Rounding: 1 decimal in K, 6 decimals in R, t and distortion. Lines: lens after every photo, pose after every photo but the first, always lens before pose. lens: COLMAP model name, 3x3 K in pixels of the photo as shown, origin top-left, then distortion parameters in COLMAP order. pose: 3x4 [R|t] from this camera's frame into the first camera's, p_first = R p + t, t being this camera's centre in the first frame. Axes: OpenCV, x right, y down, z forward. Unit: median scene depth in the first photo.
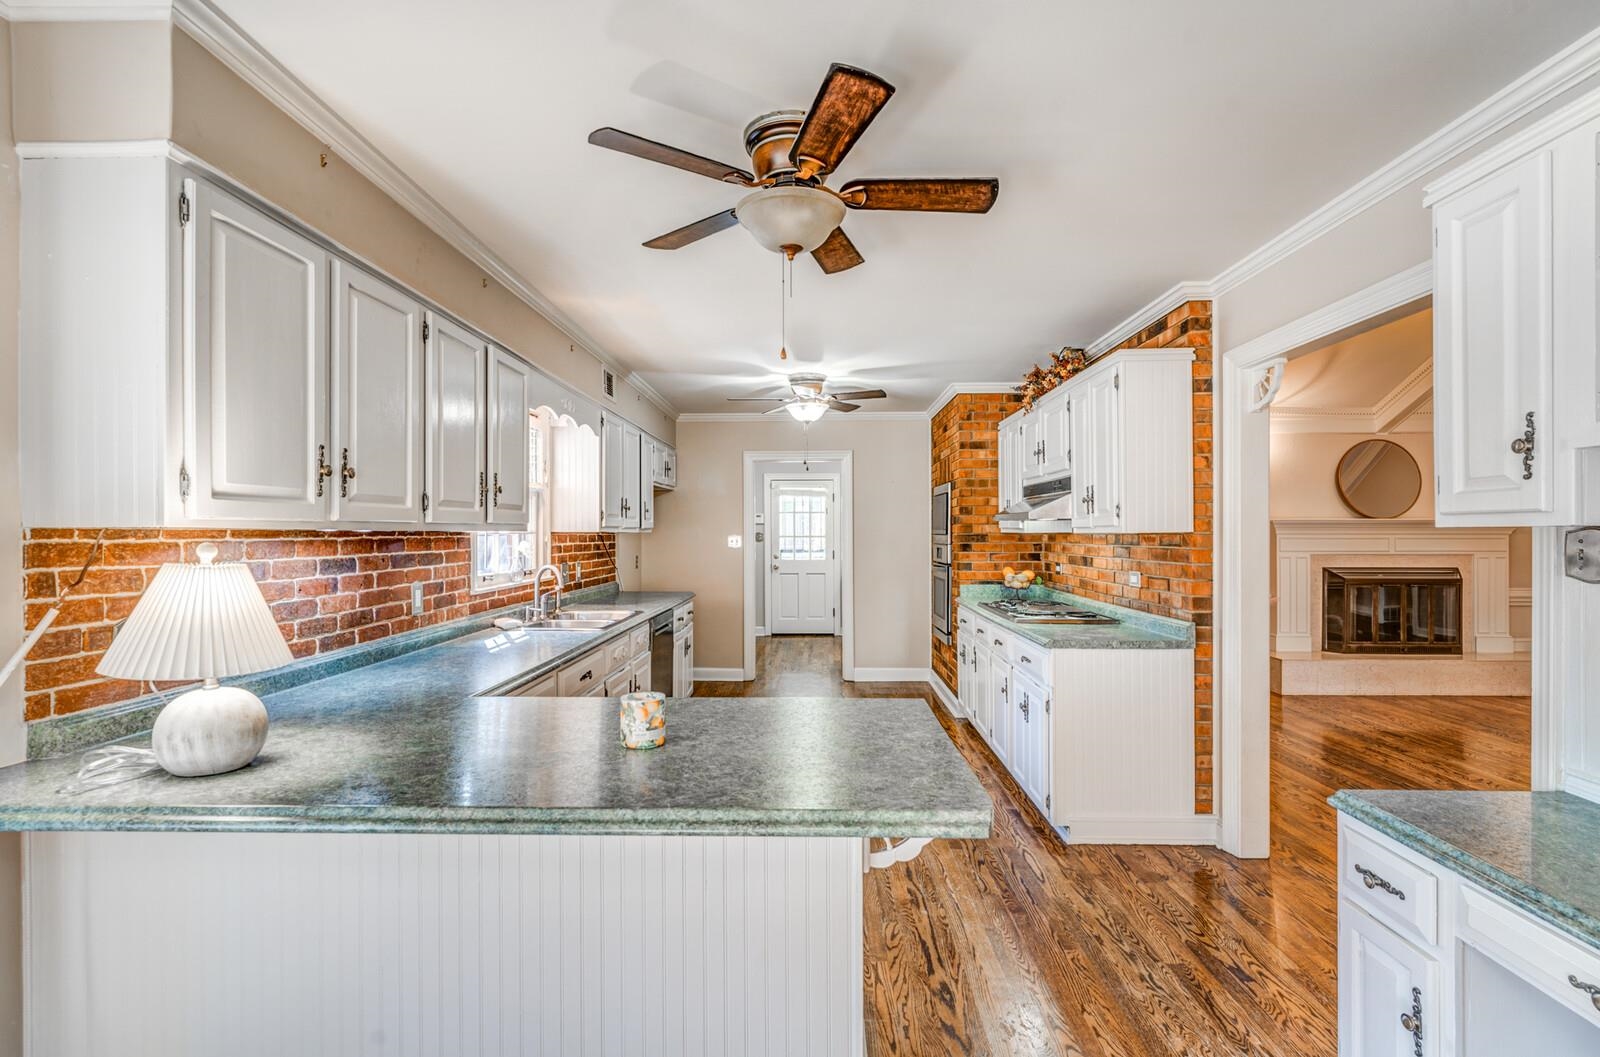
lens RADIAL K [[728.5, 0, 800.0], [0, 728.5, 528.5], [0, 0, 1]] dist [0.001121, -0.000306]
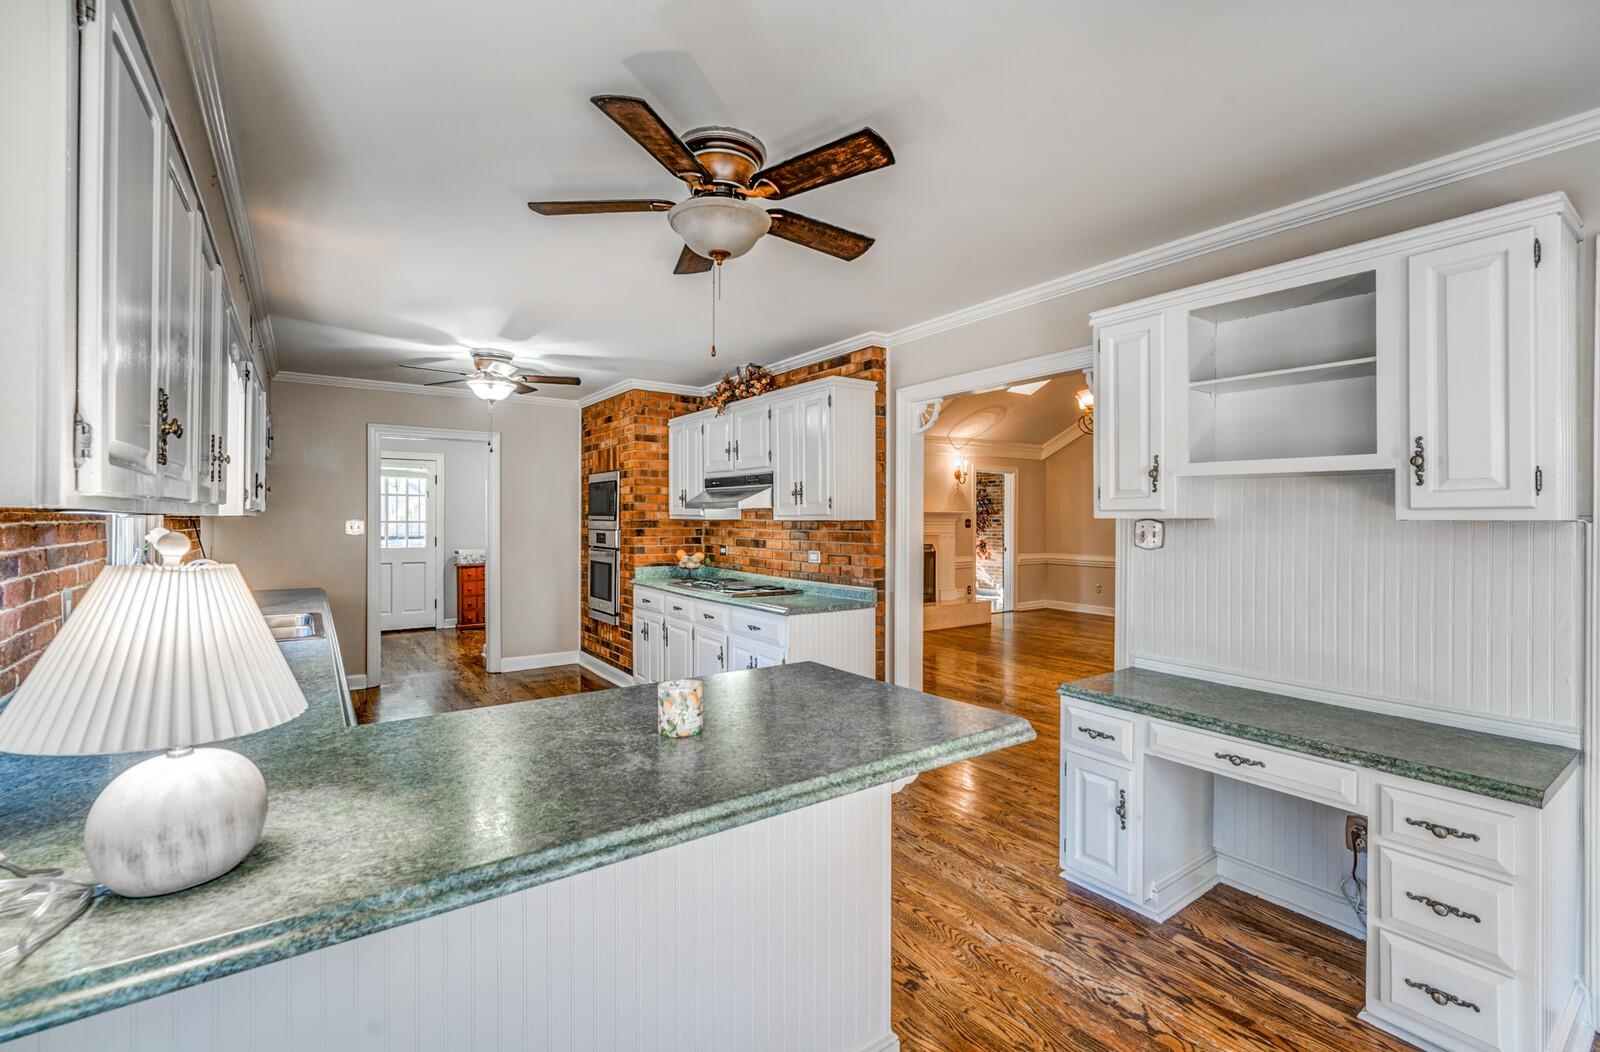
lens RADIAL K [[689.0, 0, 798.0], [0, 689.0, 512.0], [0, 0, 1]] dist [-0.002337, -0.000080]
pose [[0.801153, 0.011262, 0.598354, -0.247734], [-0.009162, 0.999937, -0.006553, 0.000061], [-0.598390, -0.000232, 0.801205, 0.057116]]
